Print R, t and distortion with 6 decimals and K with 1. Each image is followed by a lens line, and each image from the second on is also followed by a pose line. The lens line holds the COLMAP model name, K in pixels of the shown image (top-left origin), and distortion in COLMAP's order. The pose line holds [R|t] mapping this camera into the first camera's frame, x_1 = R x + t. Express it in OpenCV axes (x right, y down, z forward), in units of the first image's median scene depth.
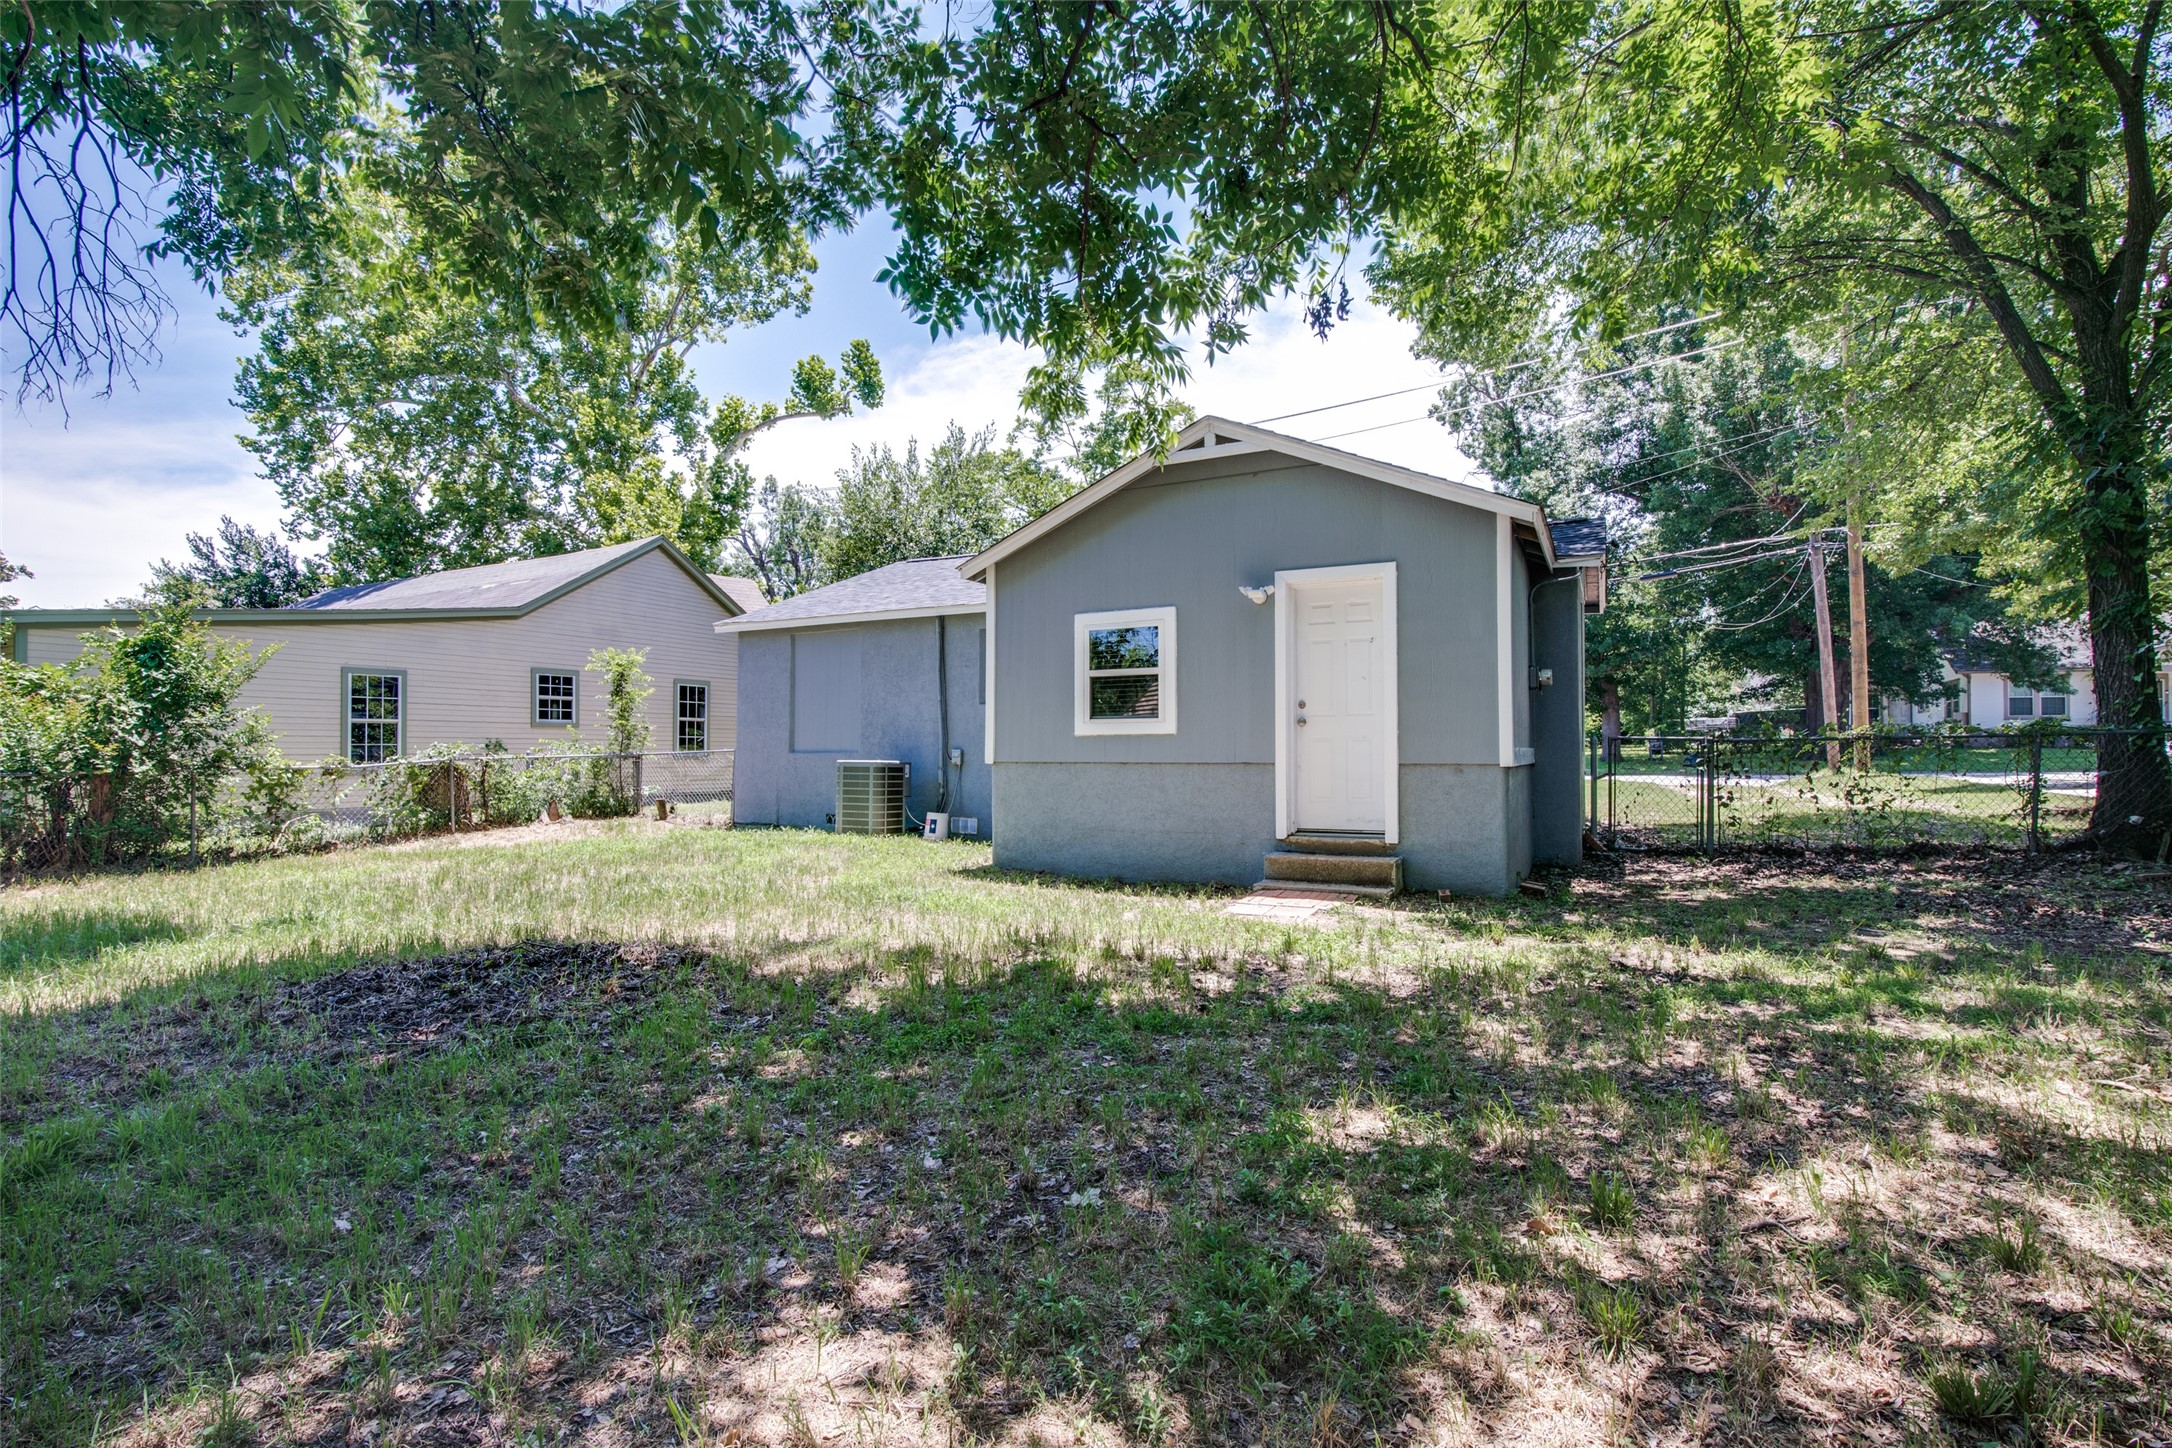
lens RADIAL K [[1021.0, 0, 1051.1], [0, 1021.0, 730.4], [0, 0, 1]] dist [-0.019527, 0.000533]
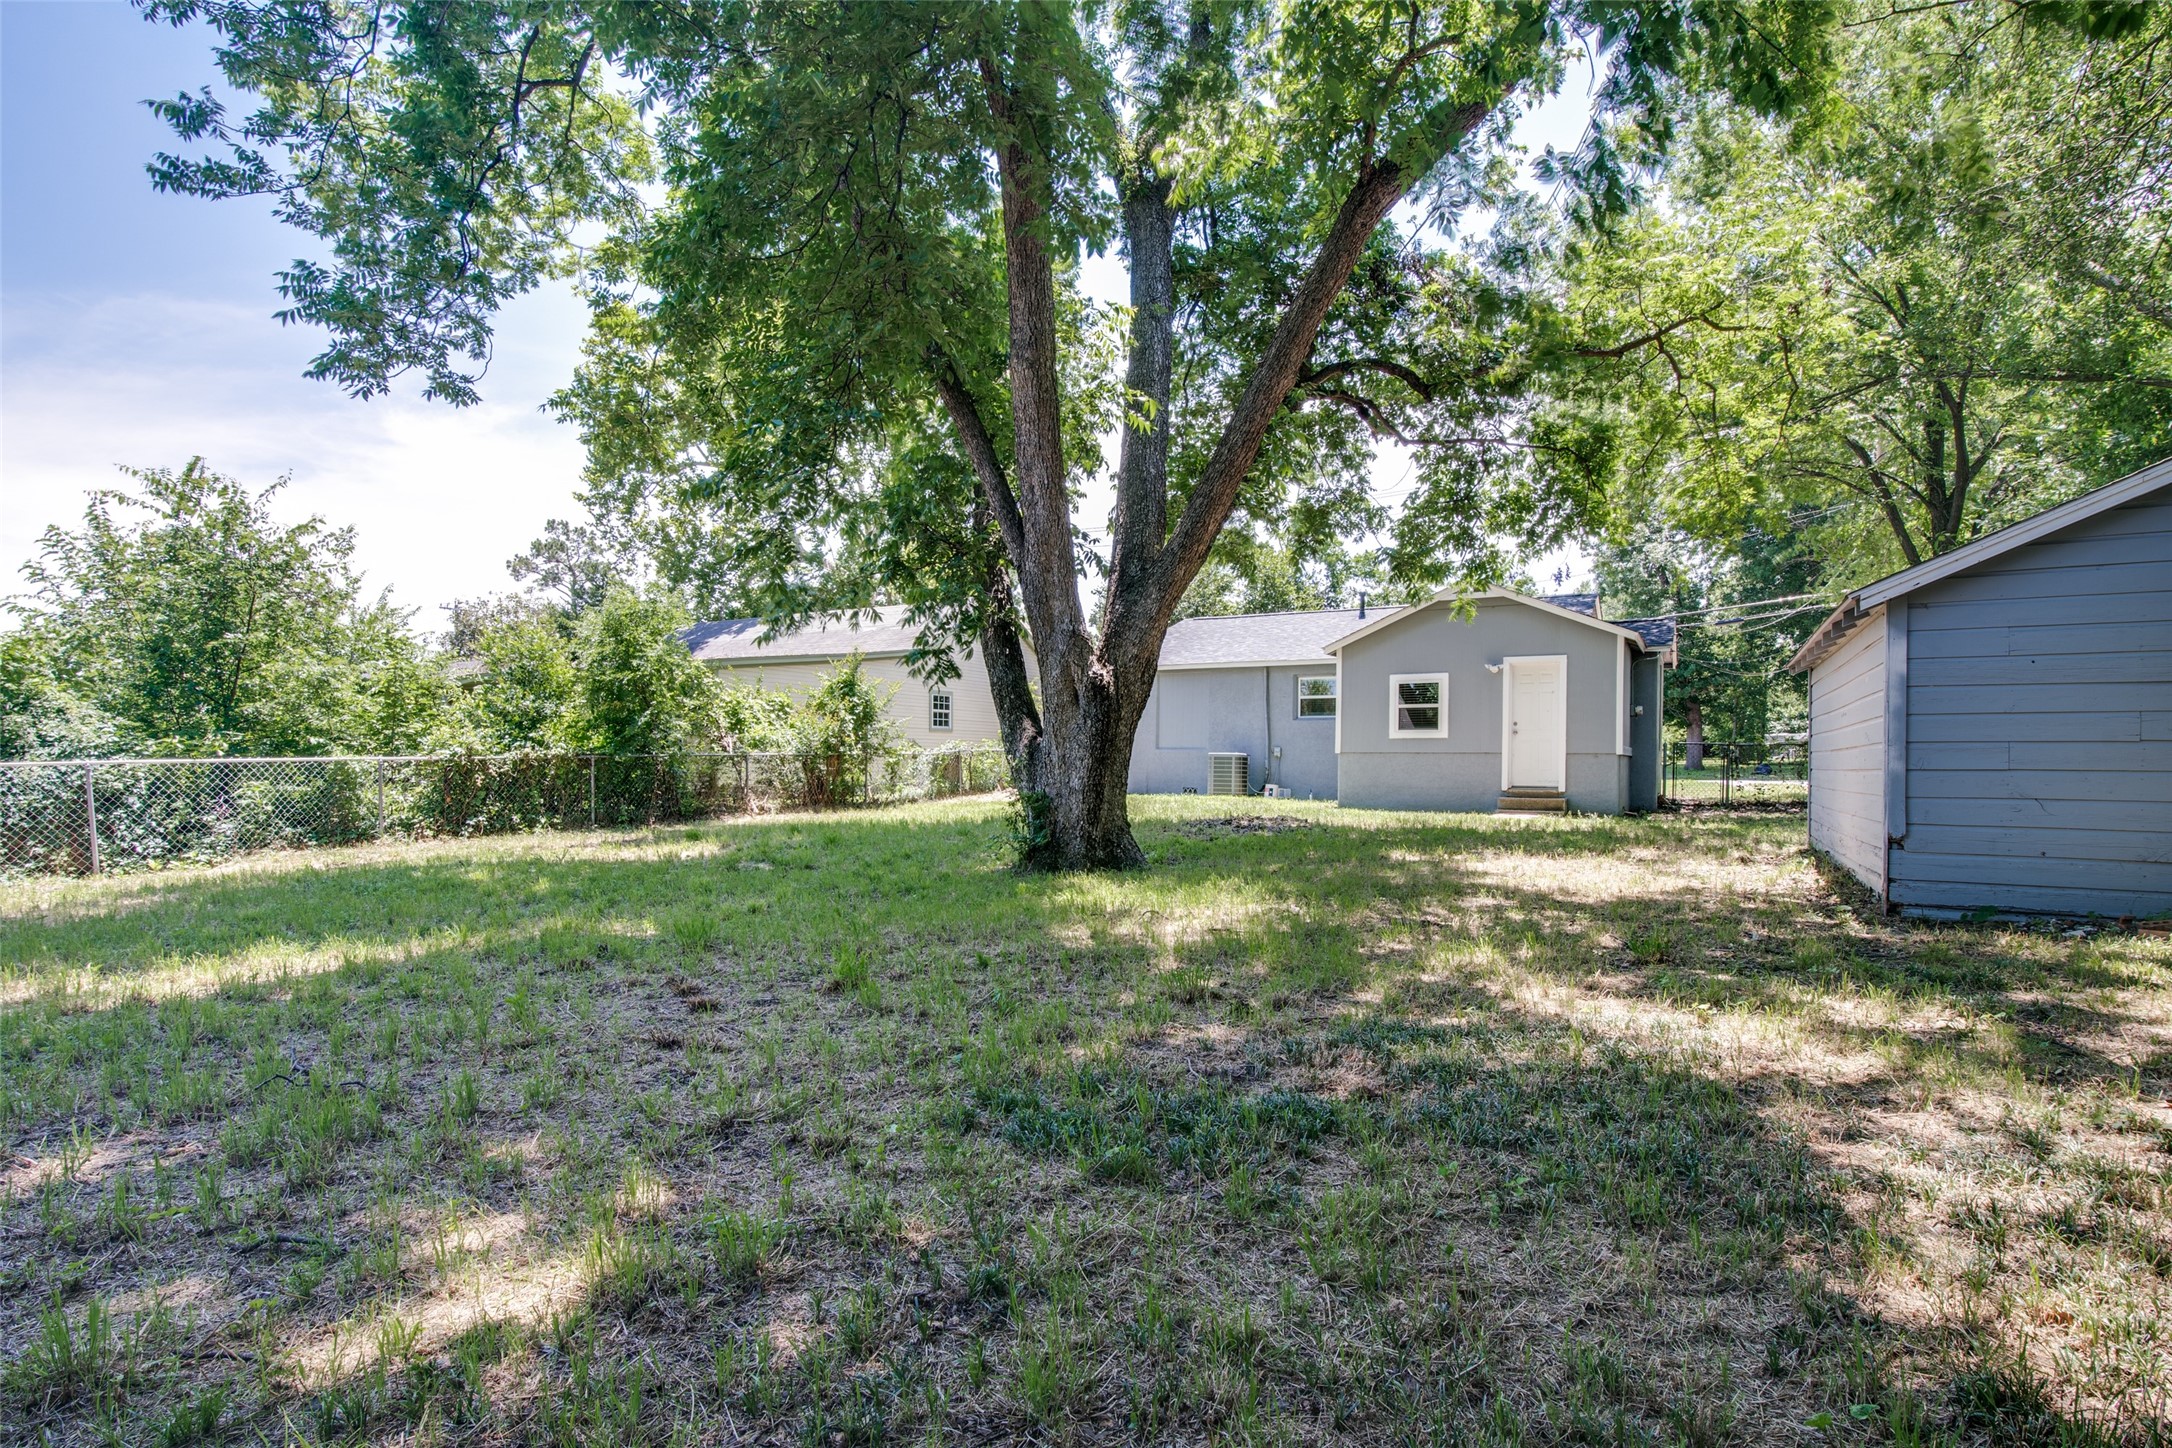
lens RADIAL K [[1068.8, 0, 1082.0], [0, 1068.8, 770.1], [0, 0, 1]] dist [-0.020160, 0.000119]
pose [[0.999581, 0.011103, -0.026714, -0.452298], [-0.010350, 0.999550, 0.028166, 0.012422], [0.027014, -0.027877, 0.999246, -0.918702]]
